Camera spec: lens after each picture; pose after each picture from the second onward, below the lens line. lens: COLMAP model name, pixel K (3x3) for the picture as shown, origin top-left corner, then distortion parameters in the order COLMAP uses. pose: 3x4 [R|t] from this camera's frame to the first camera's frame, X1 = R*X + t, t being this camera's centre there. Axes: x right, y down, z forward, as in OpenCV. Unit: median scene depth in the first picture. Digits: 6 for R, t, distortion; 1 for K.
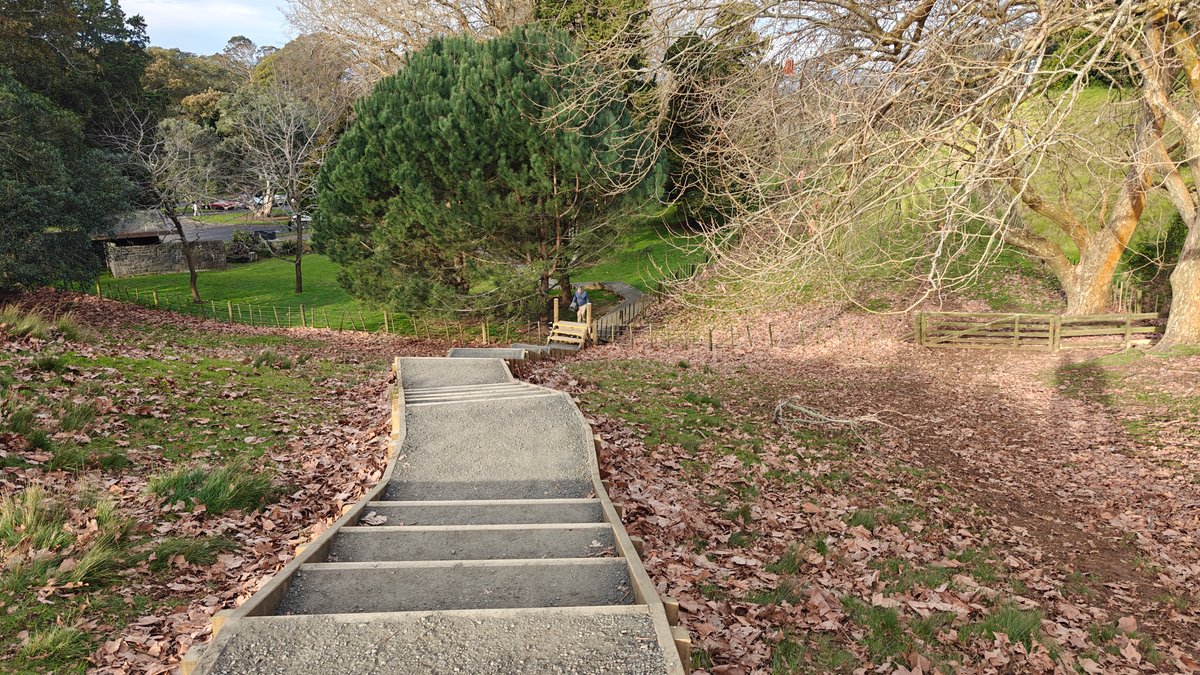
lens RADIAL K [[844.6, 0, 611.3], [0, 844.6, 333.2], [0, 0, 1]] dist [0.052010, -0.051968]
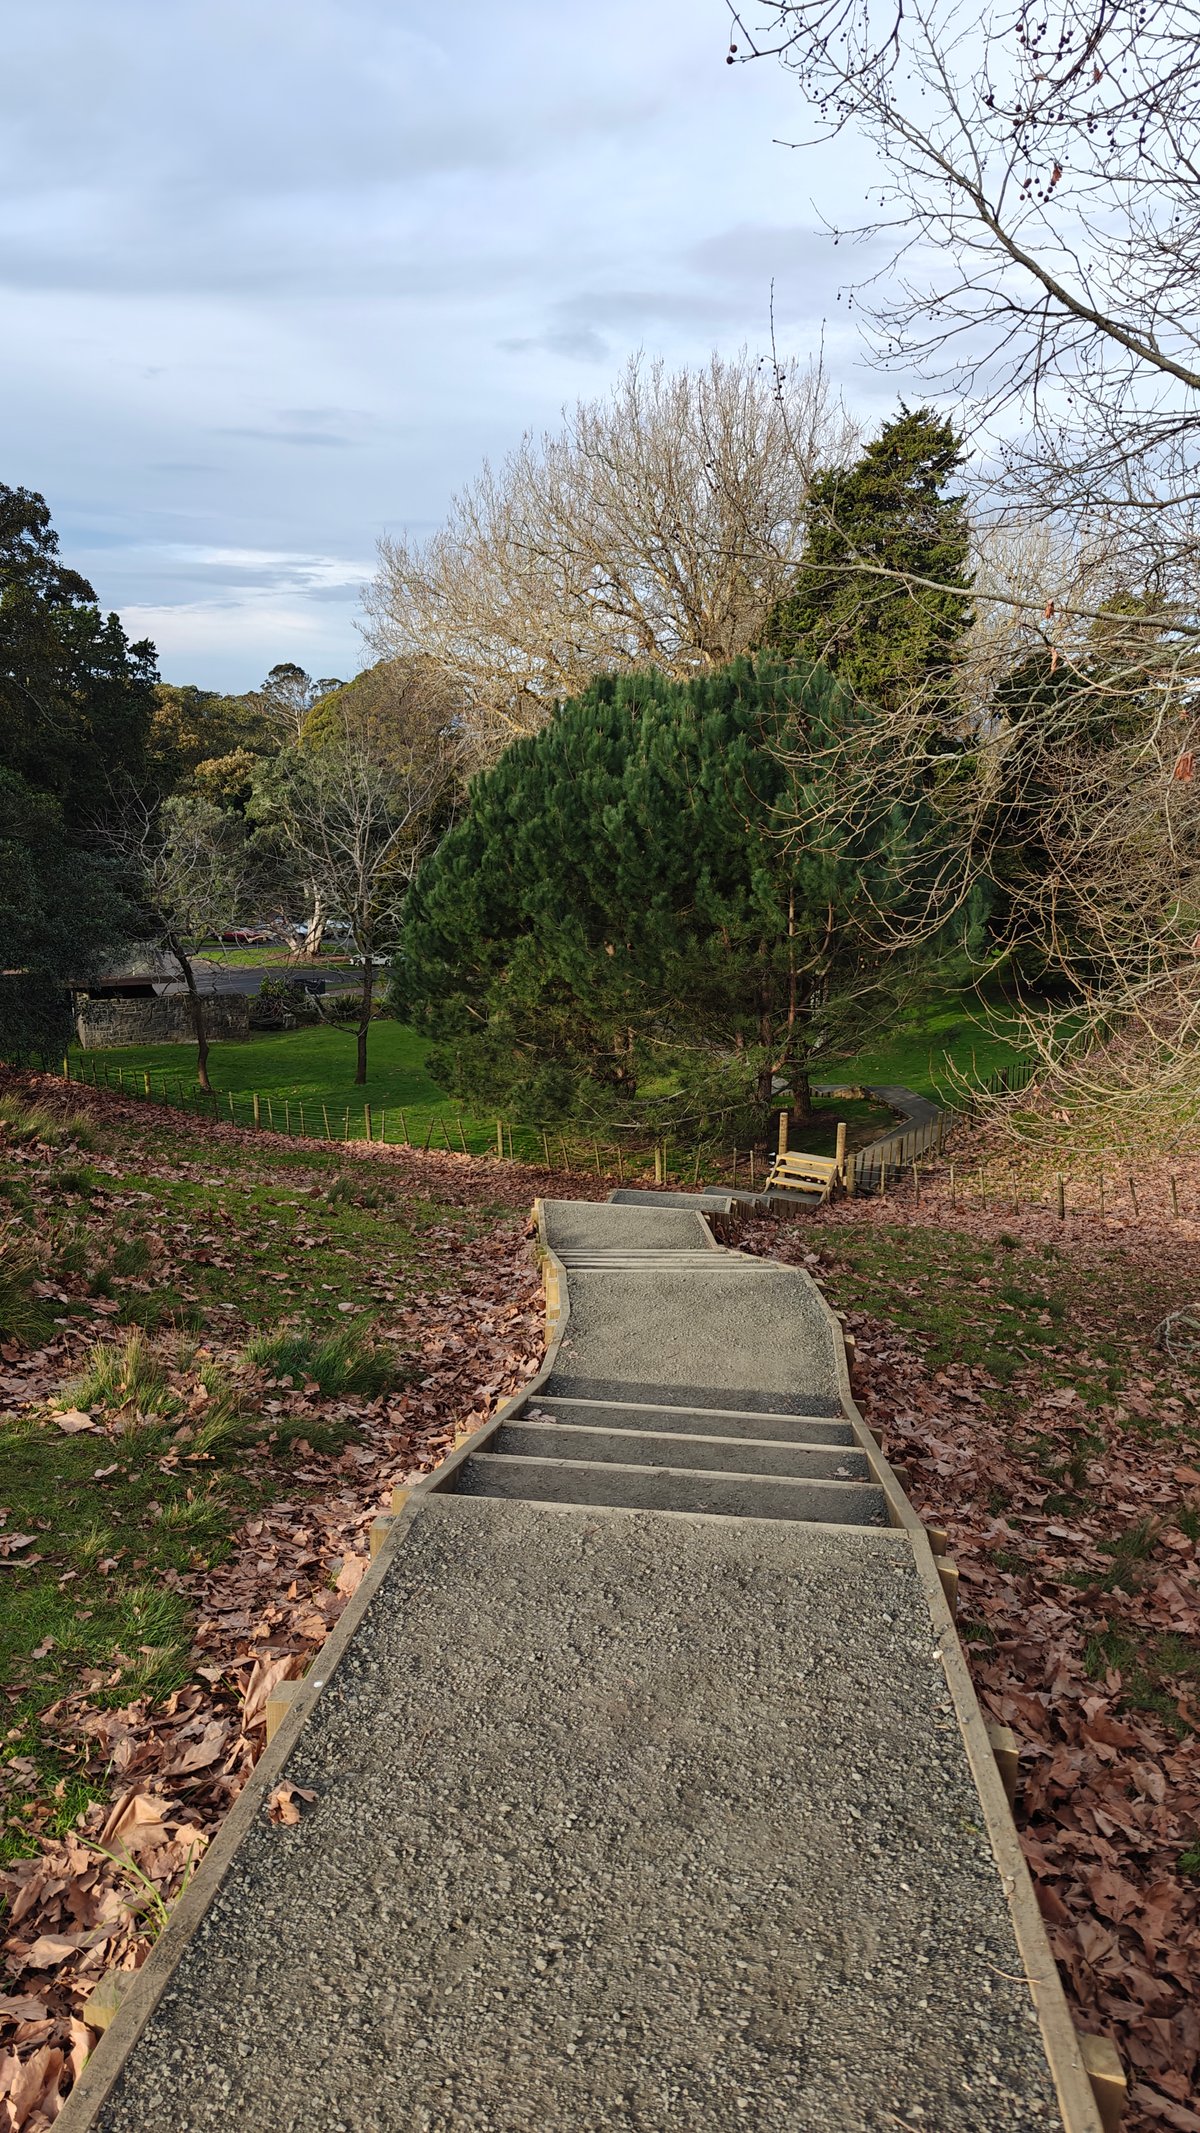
lens RADIAL K [[1501.3, 0, 584.4], [0, 1501.3, 1054.7], [0, 0, 1]] dist [0.052010, -0.051968]
pose [[0.979909, 0.037128, -0.195961, 0.001642], [-0.051876, 0.996150, -0.070667, -0.002206], [0.192583, 0.079413, 0.978062, -0.109215]]
